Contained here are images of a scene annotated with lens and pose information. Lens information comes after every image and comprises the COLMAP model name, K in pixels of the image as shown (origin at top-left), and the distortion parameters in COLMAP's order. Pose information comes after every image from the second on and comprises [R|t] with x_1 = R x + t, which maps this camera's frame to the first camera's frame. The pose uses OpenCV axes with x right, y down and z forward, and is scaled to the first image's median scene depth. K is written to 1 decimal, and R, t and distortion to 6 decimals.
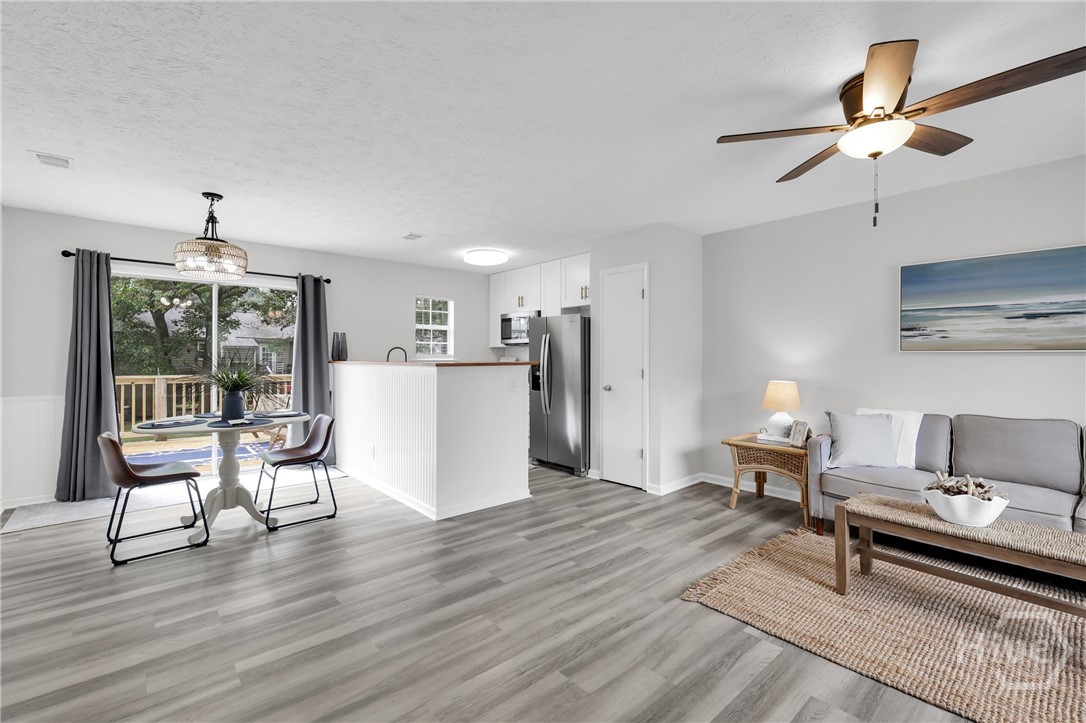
lens RADIAL K [[474.5, 0, 546.2], [0, 474.5, 362.4], [0, 0, 1]] dist [0.002938, 0.000925]
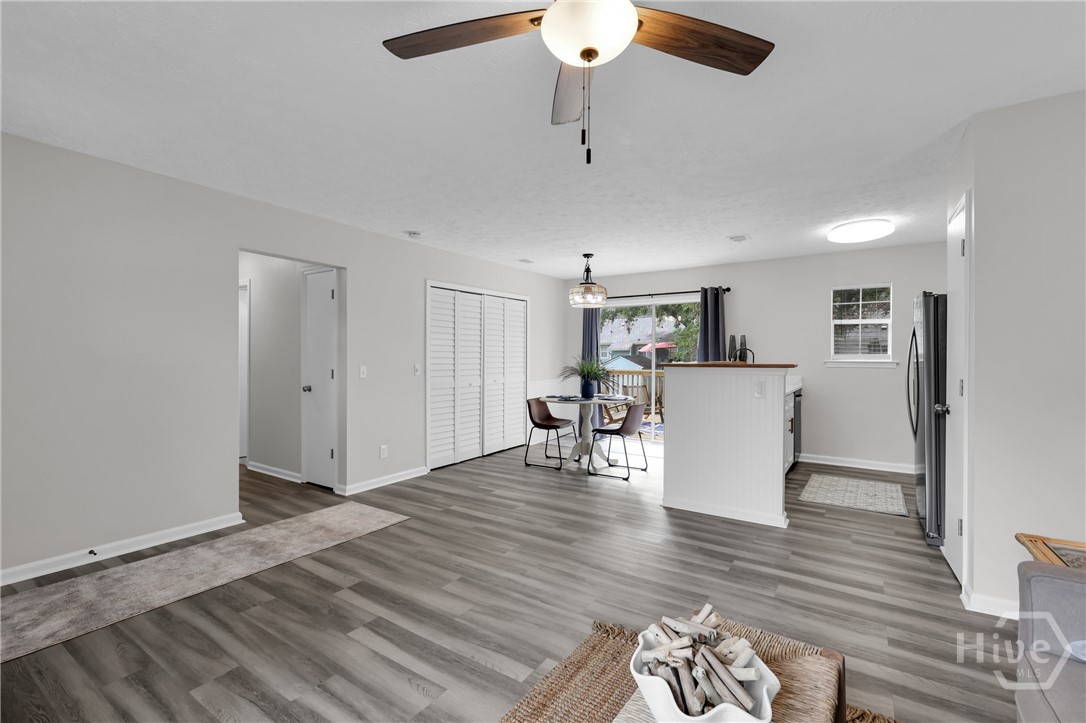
lens RADIAL K [[474.5, 0, 542.8], [0, 474.5, 361.0], [0, 0, 1]] dist [0.002938, 0.000925]
pose [[0.254203, 0.007244, -0.967124, 0.868435], [-0.010925, 0.999930, 0.004618, -0.006550], [0.967089, 0.009392, 0.254265, 0.508713]]
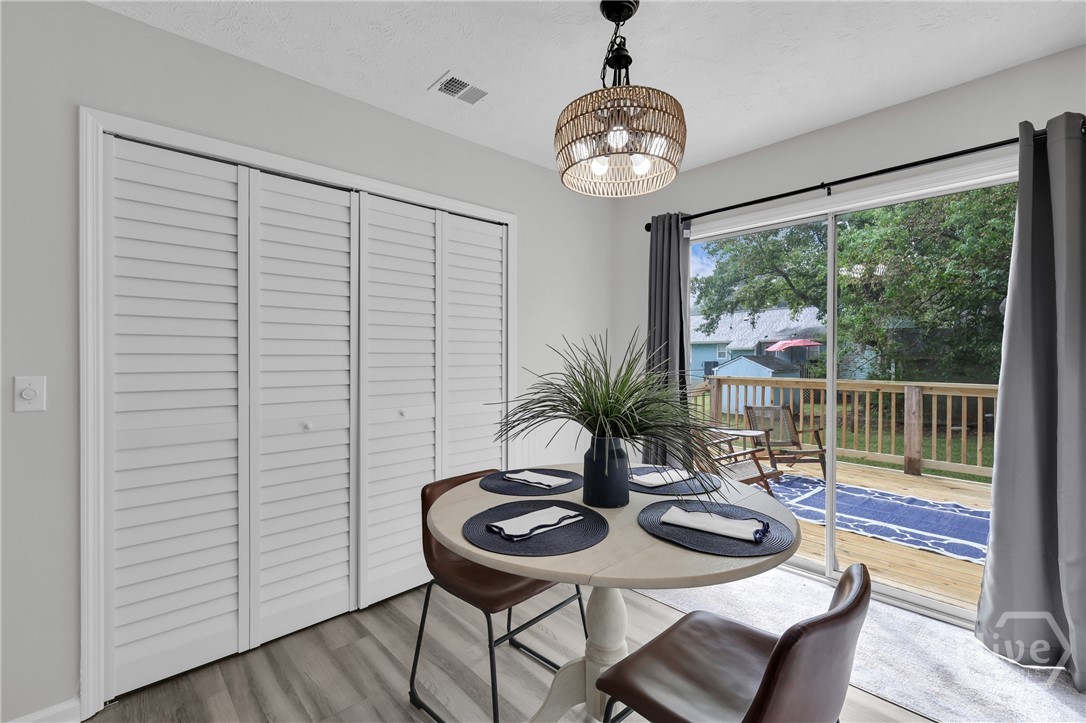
lens RADIAL K [[474.5, 0, 544.3], [0, 474.5, 361.3], [0, 0, 1]] dist [0.002938, 0.000925]
pose [[0.023492, 0.005896, -0.999707, -0.260777], [-0.010321, 0.999931, 0.005655, -0.005822], [0.999671, 0.010185, 0.023551, 1.018725]]
